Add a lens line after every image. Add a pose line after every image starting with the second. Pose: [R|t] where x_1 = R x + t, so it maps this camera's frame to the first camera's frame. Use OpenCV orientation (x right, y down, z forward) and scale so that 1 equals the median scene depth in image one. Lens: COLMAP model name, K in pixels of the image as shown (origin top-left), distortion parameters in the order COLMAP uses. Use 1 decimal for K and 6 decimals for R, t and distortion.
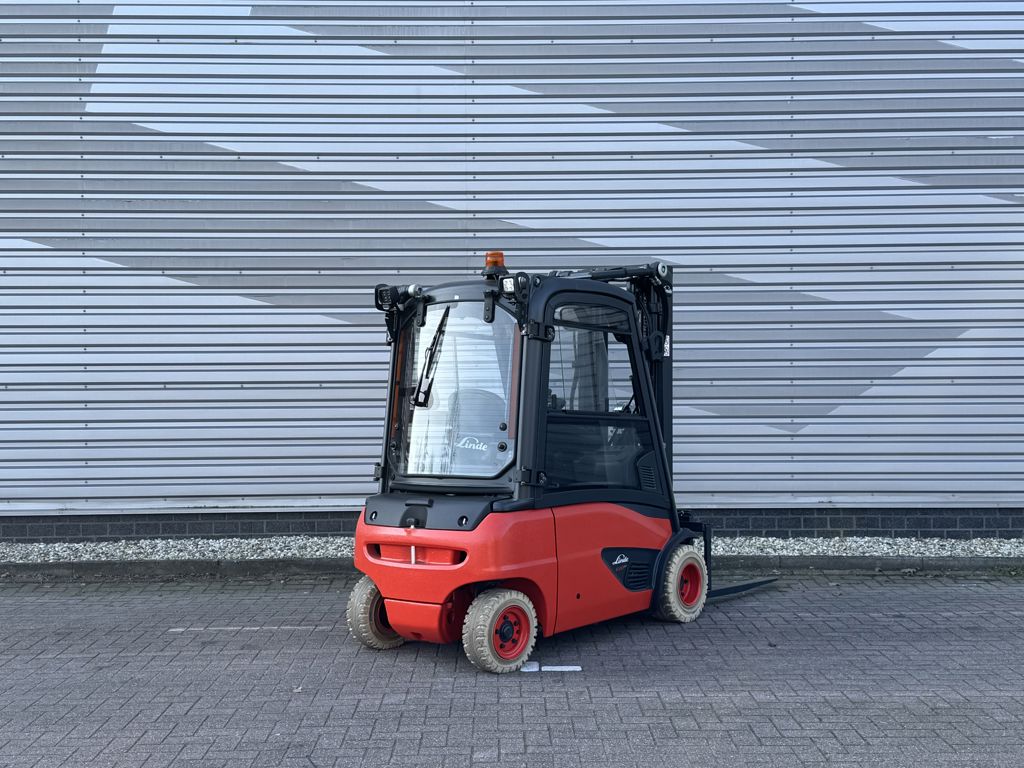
lens RADIAL K [[1311.1, 0, 509.0], [0, 1311.1, 382.1], [0, 0, 1]] dist [0.221817, -0.478305]
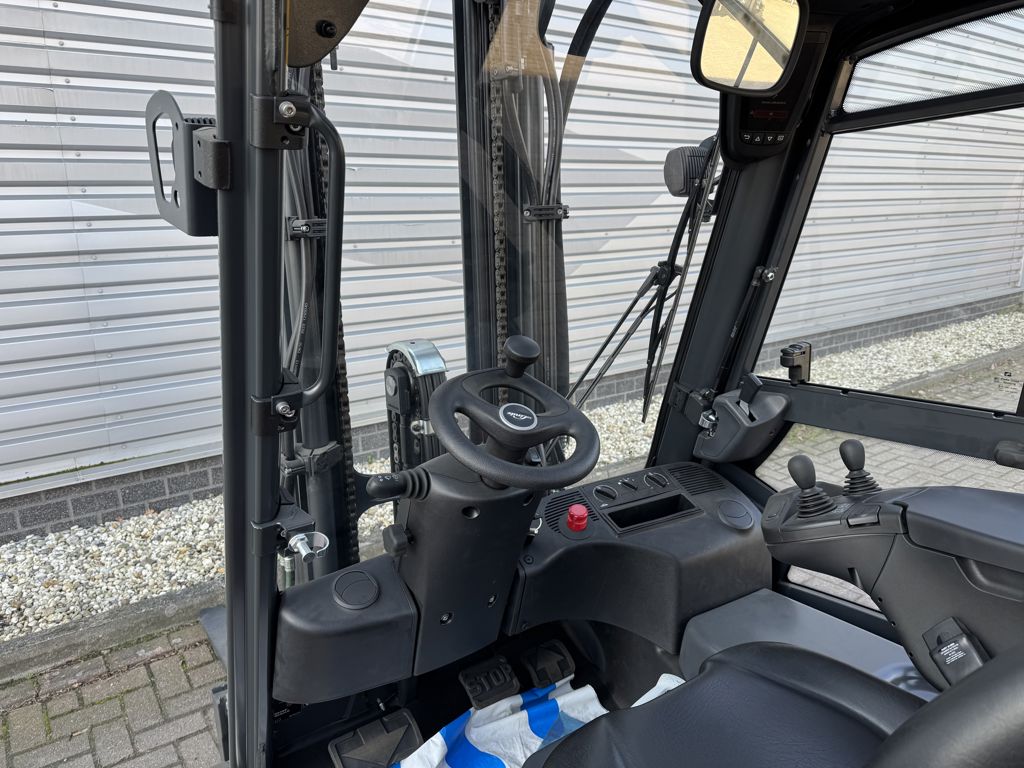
lens RADIAL K [[723.5, 0, 509.0], [0, 723.5, 385.4], [0, 0, 1]] dist [0.004559, -0.010200]
pose [[0.819026, -0.148303, 0.554259, -0.060083], [0.023927, 0.974005, 0.225257, -0.011107], [-0.573257, -0.171230, 0.801284, 0.641294]]
